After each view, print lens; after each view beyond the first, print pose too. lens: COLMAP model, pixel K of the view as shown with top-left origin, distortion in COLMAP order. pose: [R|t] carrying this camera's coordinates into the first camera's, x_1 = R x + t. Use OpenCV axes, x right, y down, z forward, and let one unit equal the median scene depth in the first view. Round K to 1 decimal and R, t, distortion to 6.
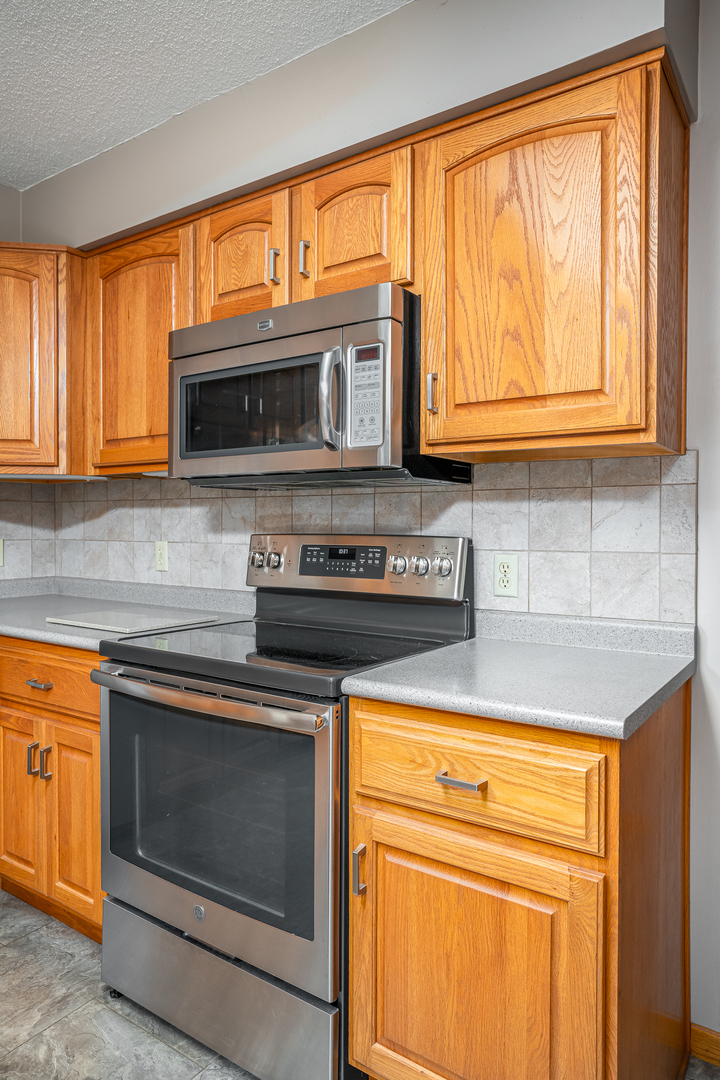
lens RADIAL K [[706.6, 0, 364.3], [0, 706.6, 534.4], [0, 0, 1]] dist [-0.018207, 0.002878]
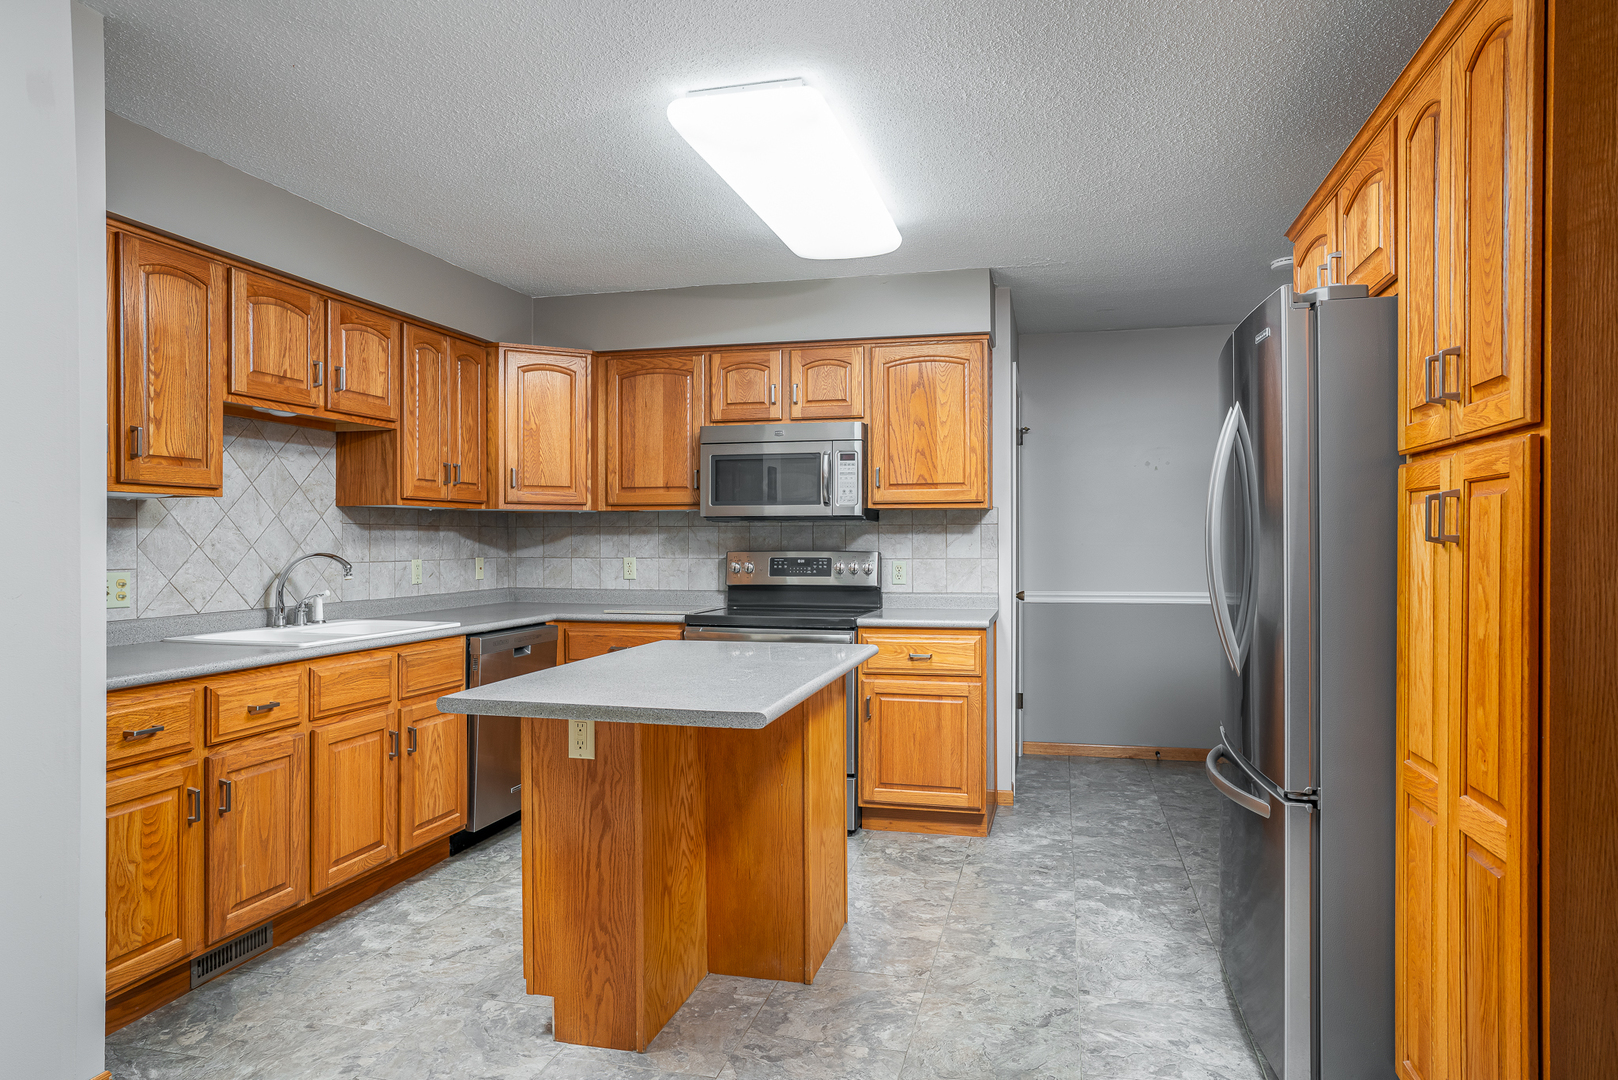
lens RADIAL K [[986.0, 0, 804.6], [0, 986.0, 537.4], [0, 0, 1]] dist [0.002336, 0.000298]
pose [[0.942335, -0.005555, 0.334626, -0.879929], [0.010334, 0.999868, -0.012501, -0.002684], [-0.334513, 0.015238, 0.942268, -1.306673]]
